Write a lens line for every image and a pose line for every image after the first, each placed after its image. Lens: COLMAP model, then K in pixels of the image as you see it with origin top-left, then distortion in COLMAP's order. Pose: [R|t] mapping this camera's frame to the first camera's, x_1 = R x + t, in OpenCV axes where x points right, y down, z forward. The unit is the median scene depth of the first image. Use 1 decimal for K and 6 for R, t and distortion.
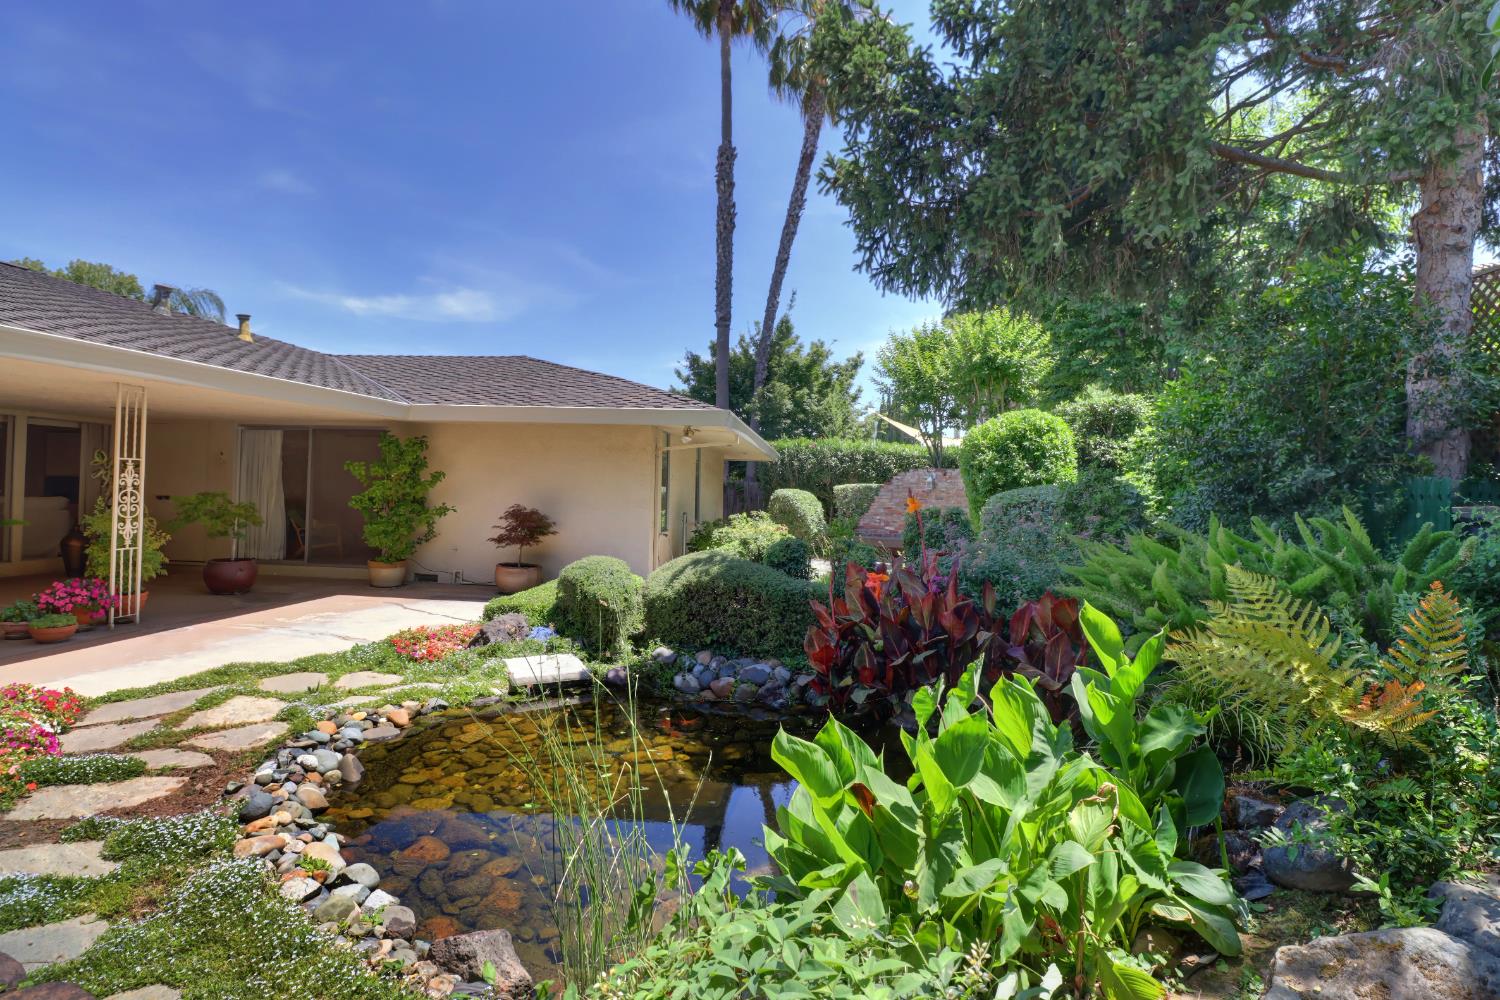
lens RADIAL K [[692.9, 0, 748.2], [0, 692.9, 486.3], [0, 0, 1]] dist [-0.026232, -0.000208]
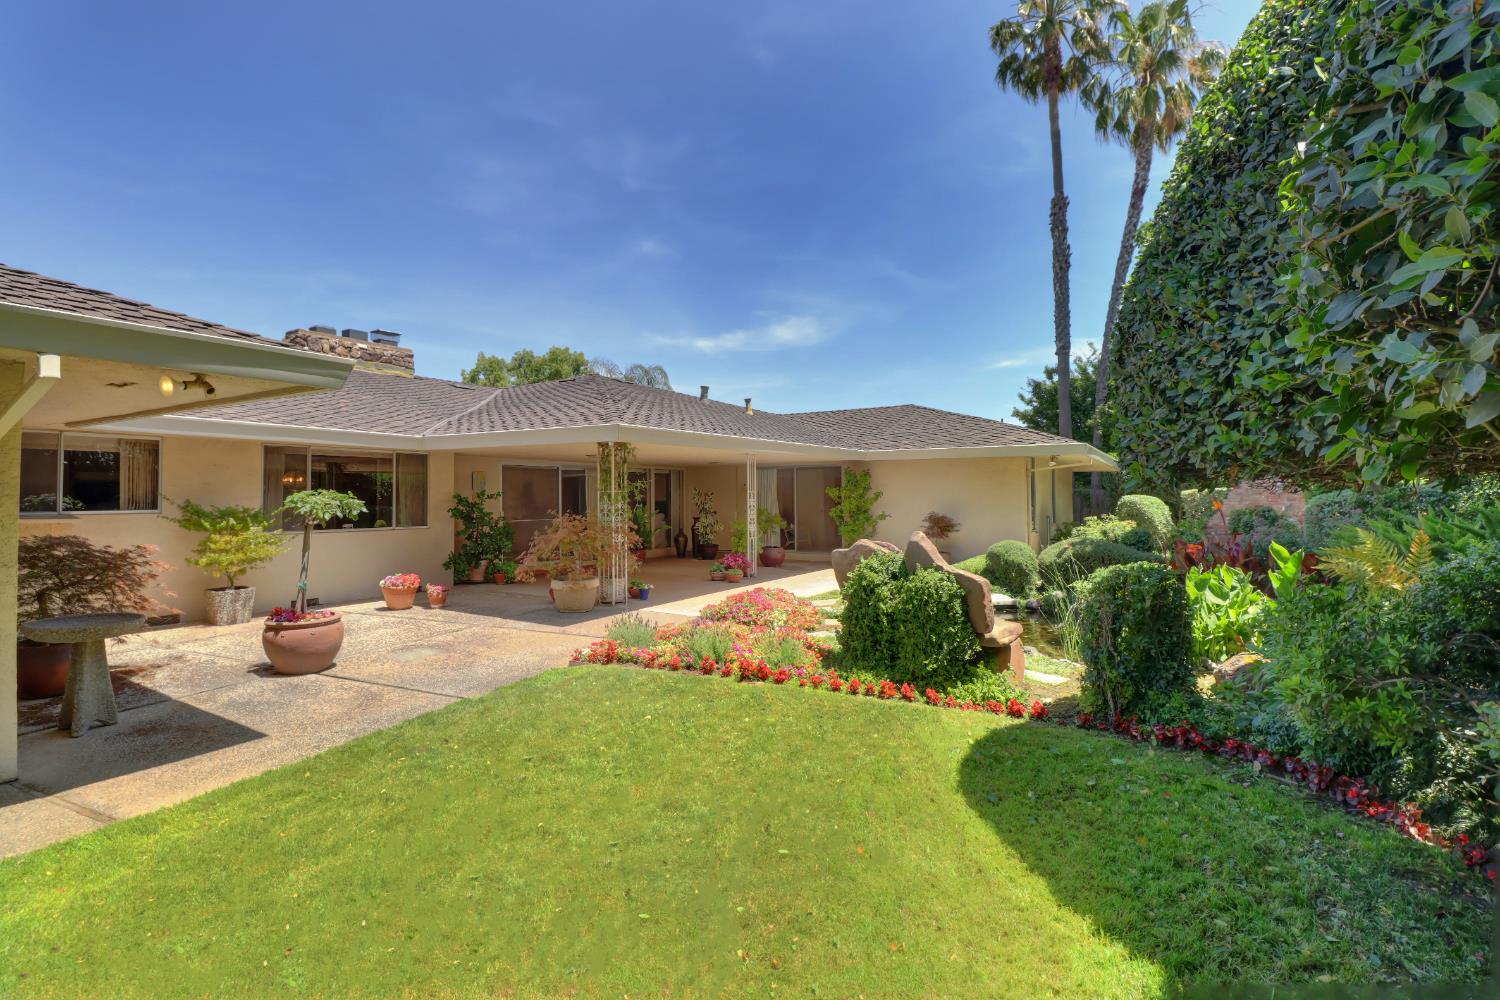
lens RADIAL K [[692.9, 0, 748.2], [0, 692.9, 486.3], [0, 0, 1]] dist [-0.026232, -0.000208]
pose [[0.899266, -0.036334, -0.435891, -0.021818], [0.029985, 0.999320, -0.021438, -0.006018], [0.436374, 0.006208, 0.899744, -0.333670]]
